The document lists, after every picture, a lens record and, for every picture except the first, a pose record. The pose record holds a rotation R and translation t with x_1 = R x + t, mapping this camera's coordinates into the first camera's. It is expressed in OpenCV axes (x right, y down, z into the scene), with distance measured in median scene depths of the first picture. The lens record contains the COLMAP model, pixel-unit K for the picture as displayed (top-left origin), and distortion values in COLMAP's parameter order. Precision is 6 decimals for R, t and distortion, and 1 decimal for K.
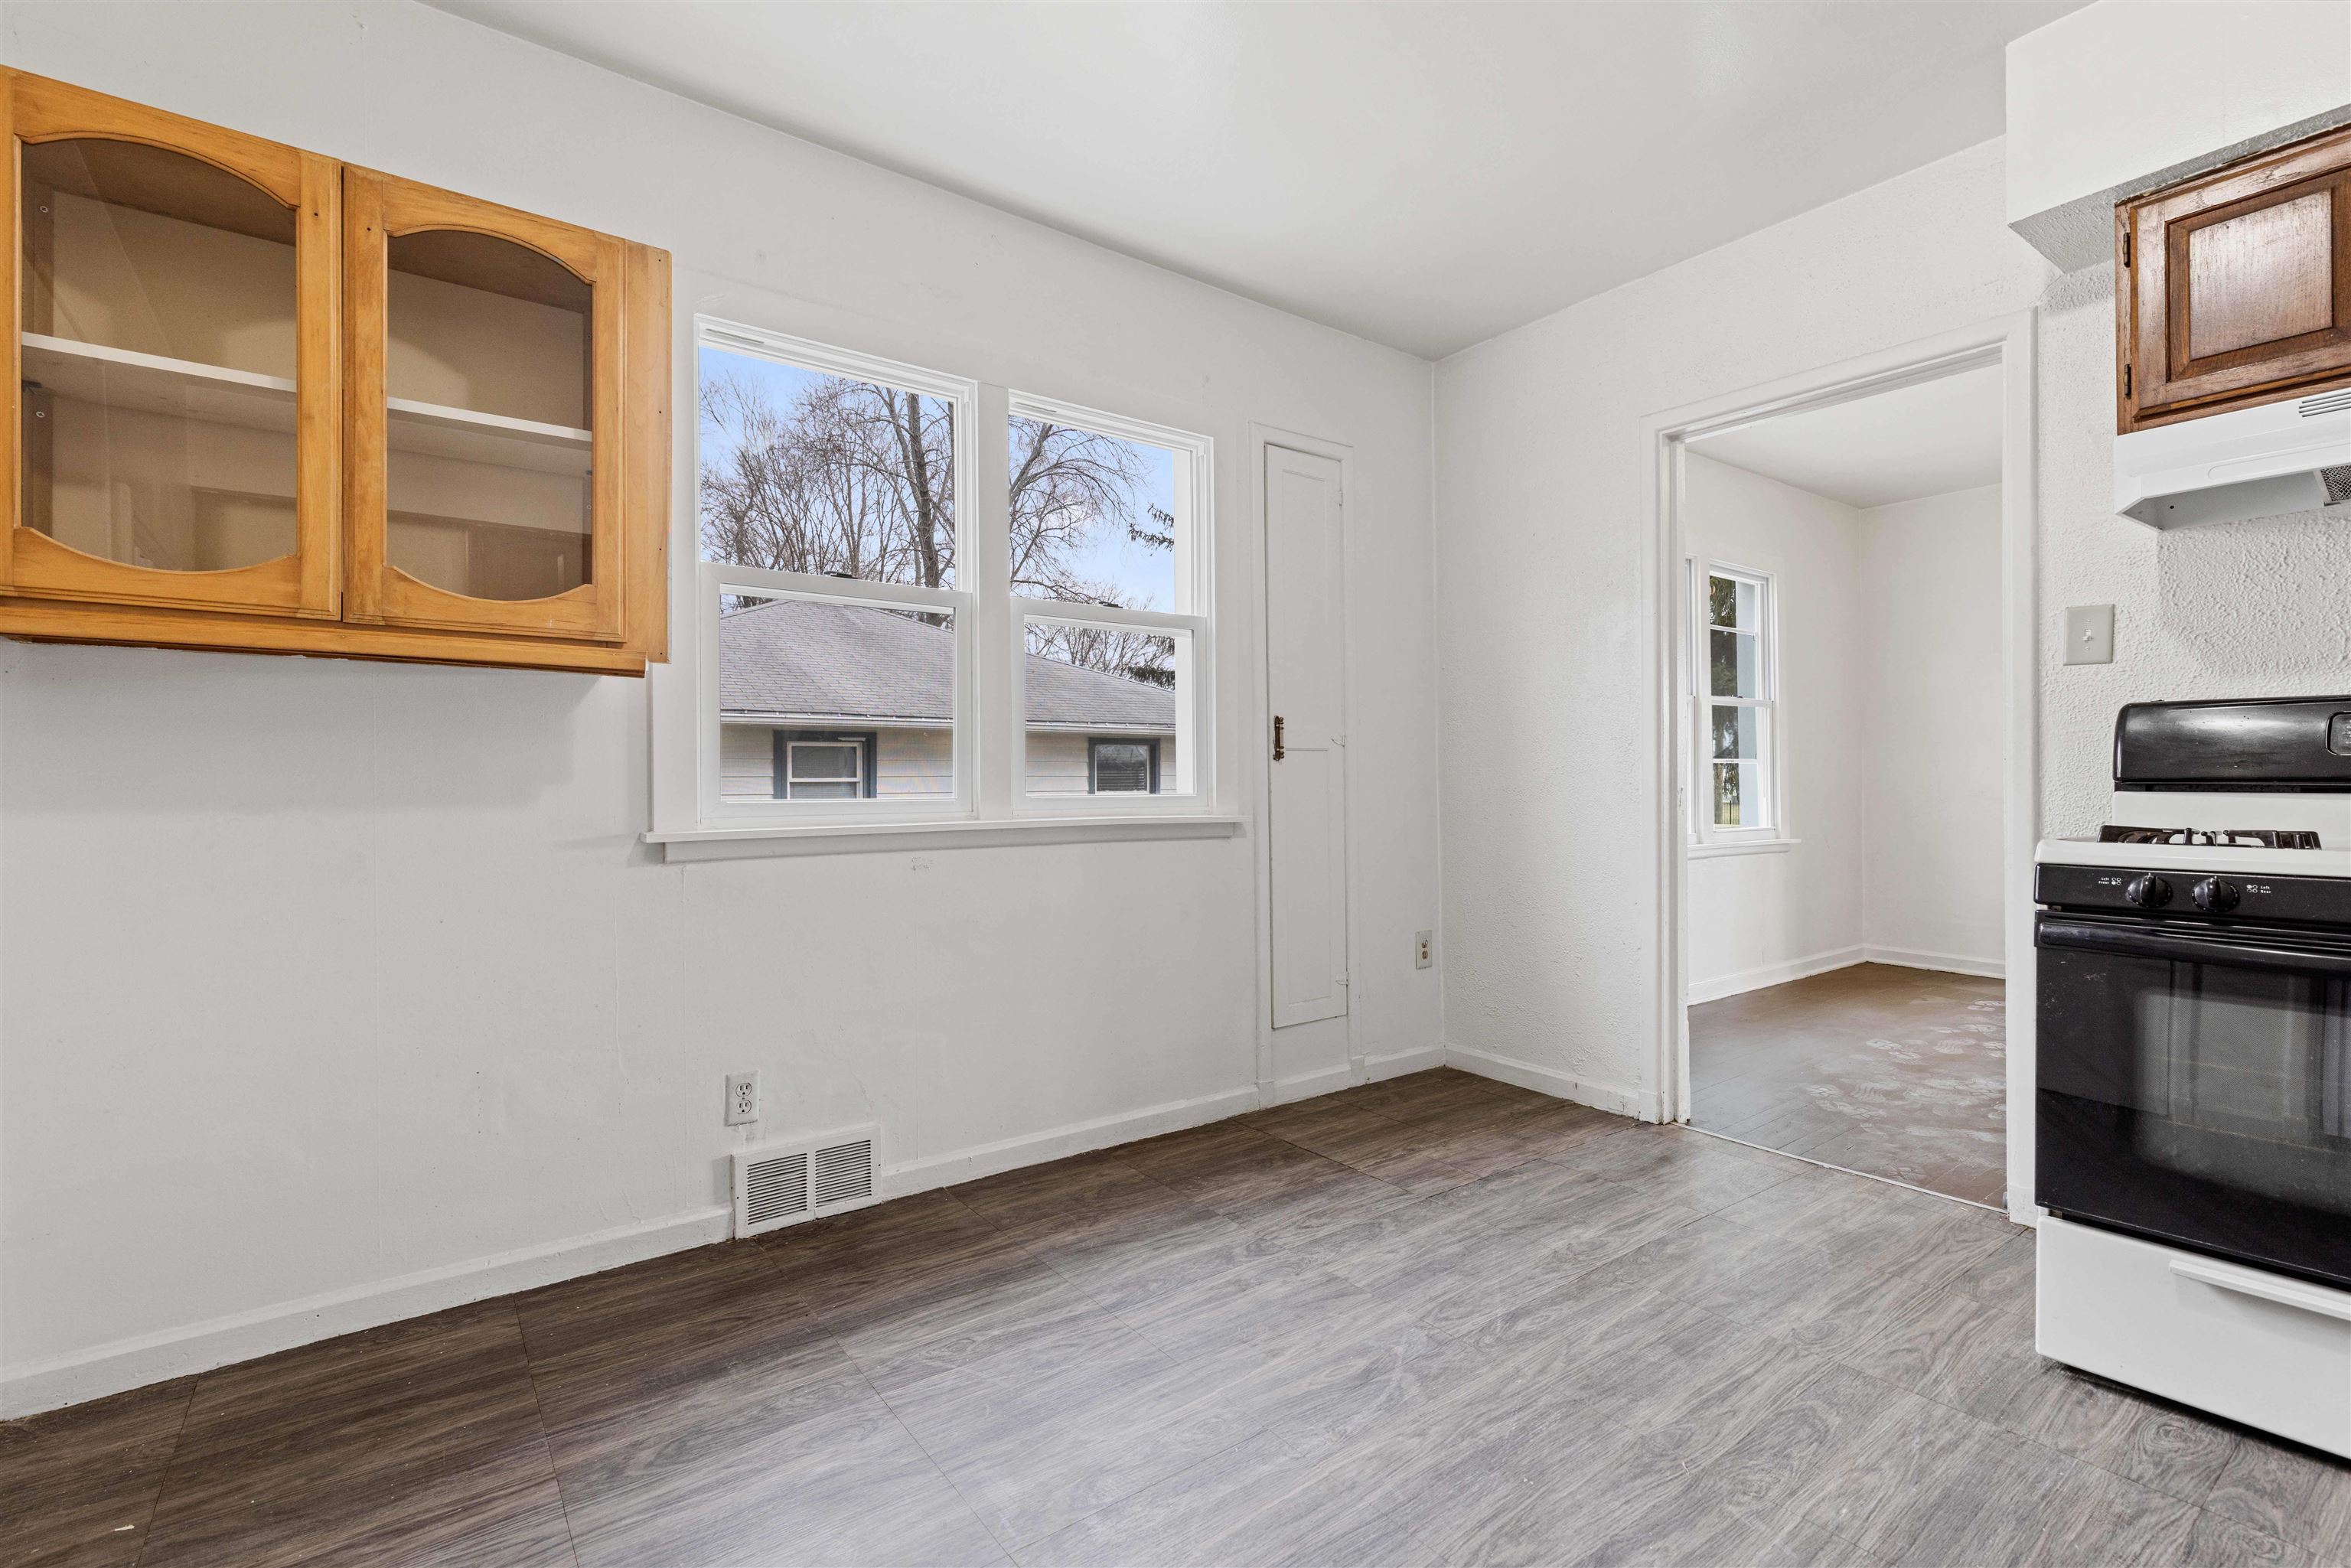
lens RADIAL K [[1065.1, 0, 1170.8], [0, 1065.1, 776.7], [0, 0, 1]] dist [0.000674, -0.000133]
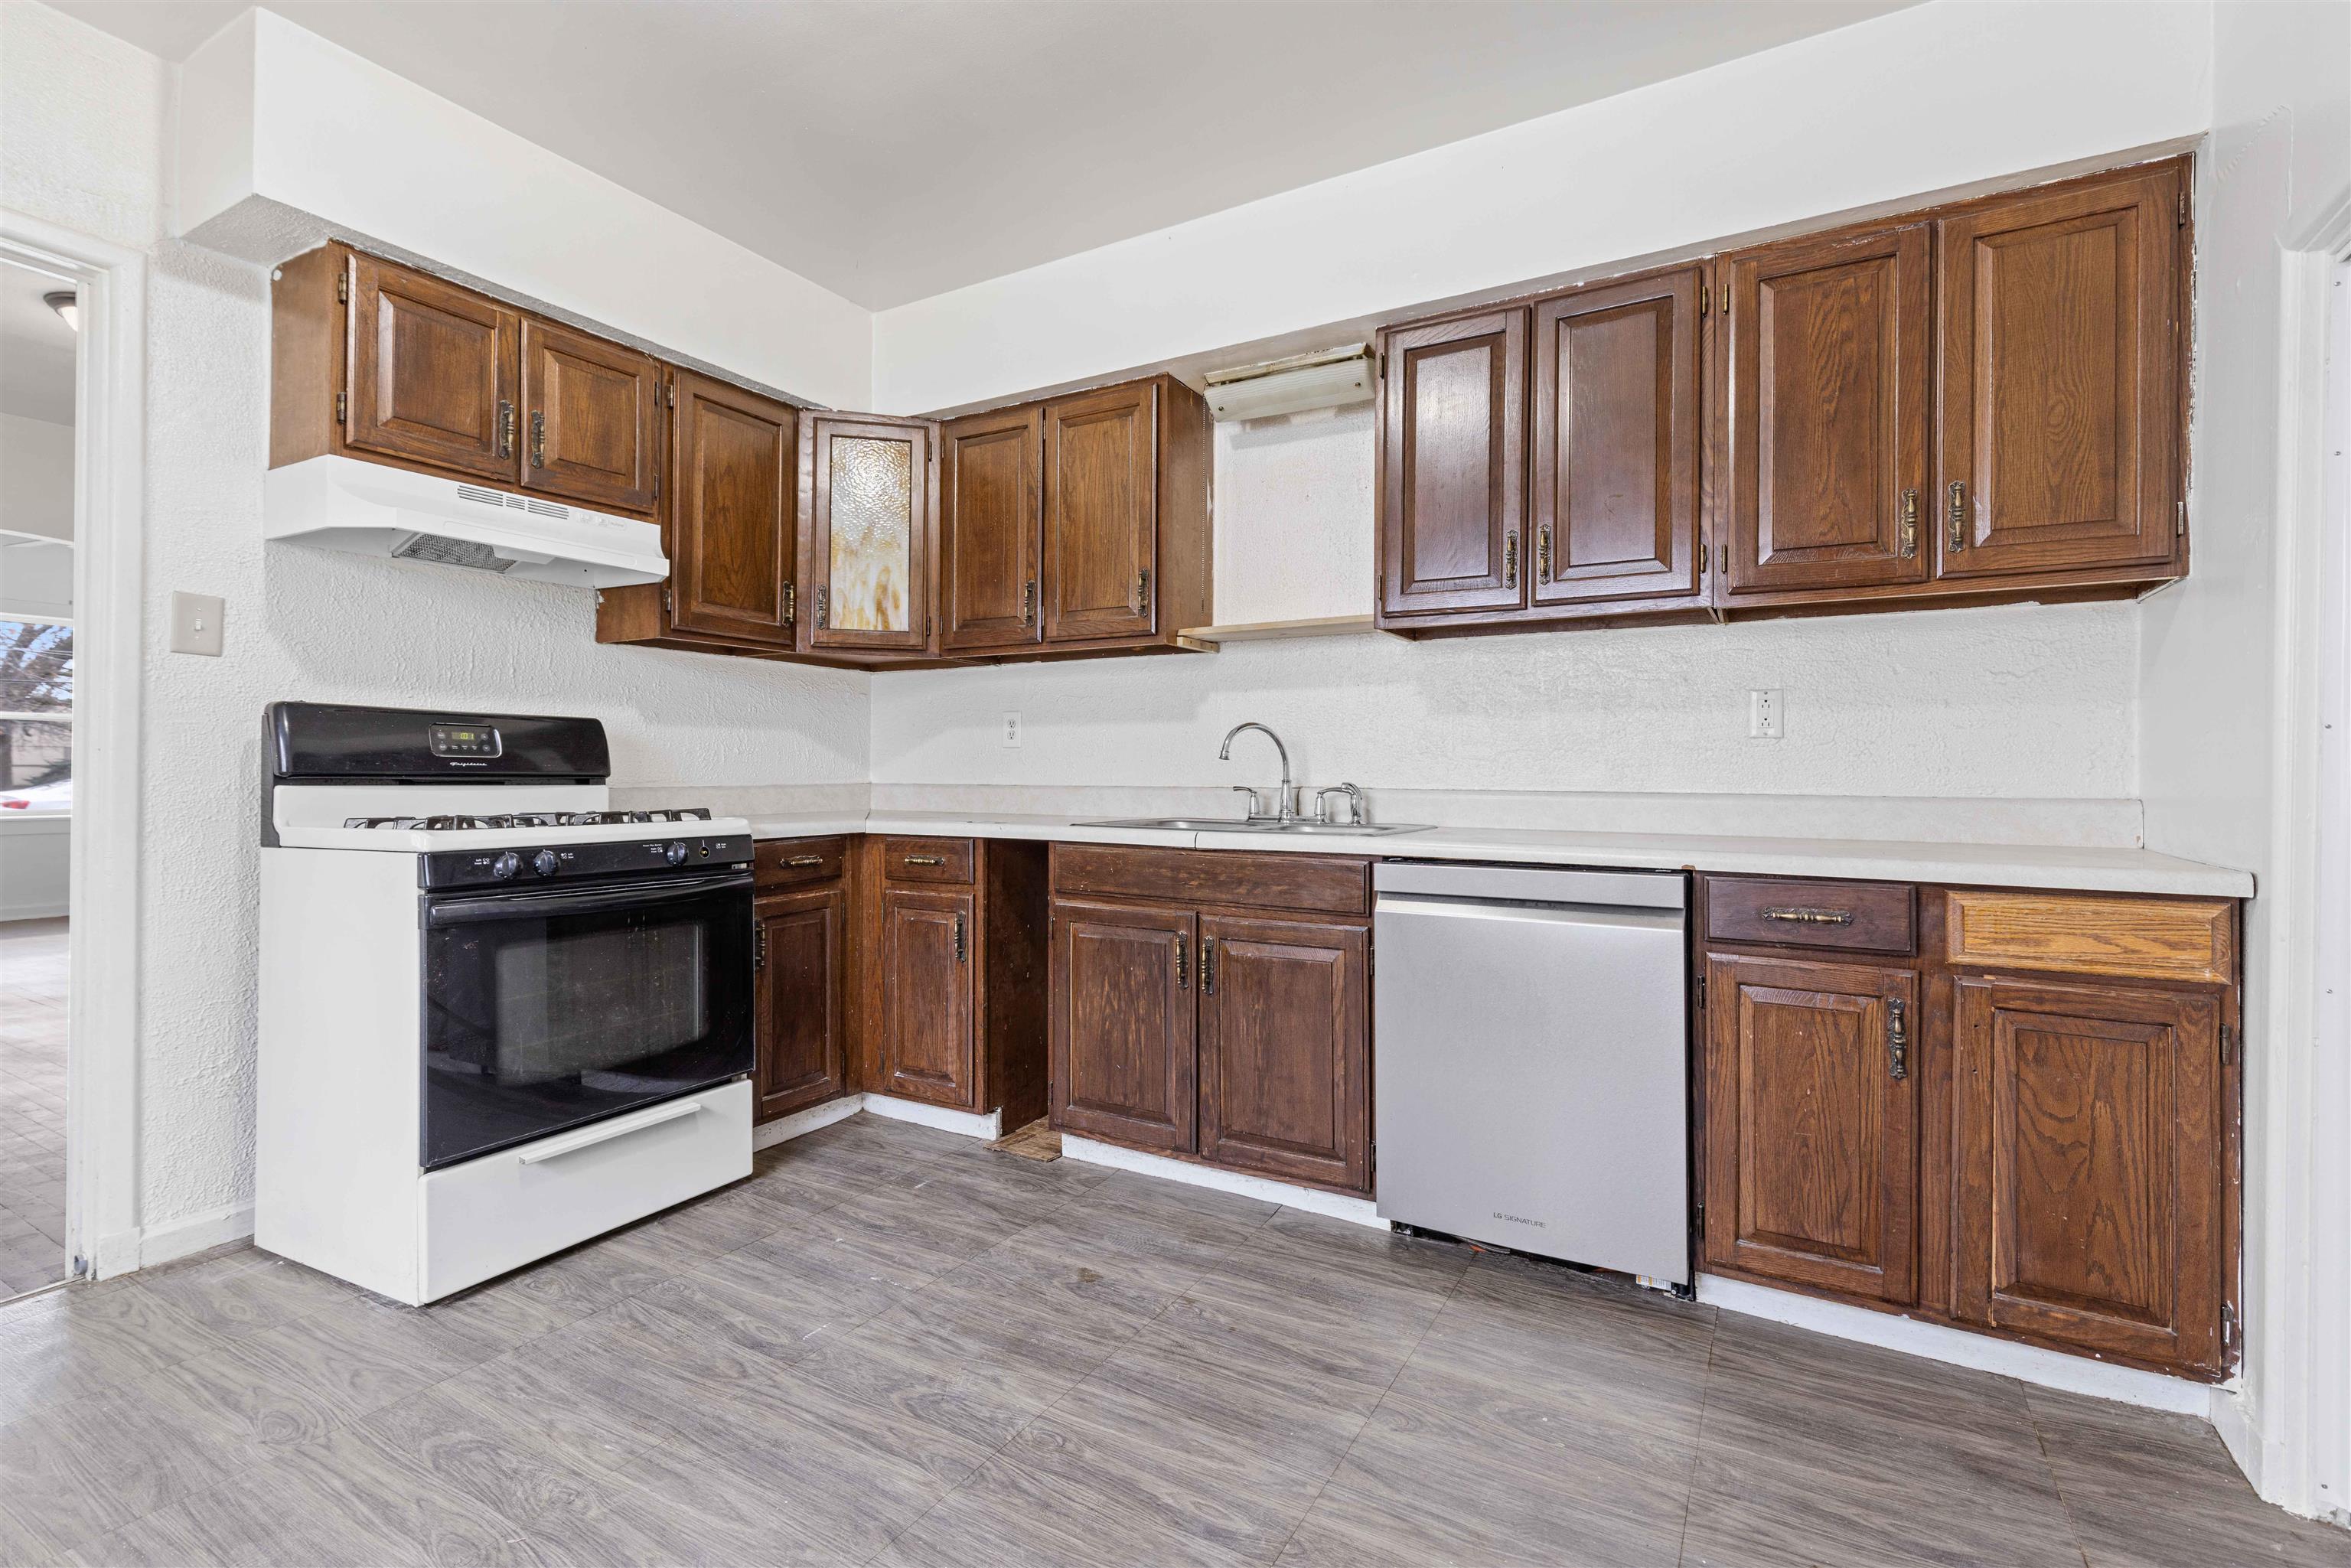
lens RADIAL K [[1065.1, 0, 1170.8], [0, 1065.1, 776.7], [0, 0, 1]] dist [0.000674, -0.000133]
pose [[-0.400630, -0.001146, 0.916239, -0.495151], [-0.006387, 0.999978, -0.001542, 0.000533], [-0.916218, -0.006470, -0.400628, 0.755002]]
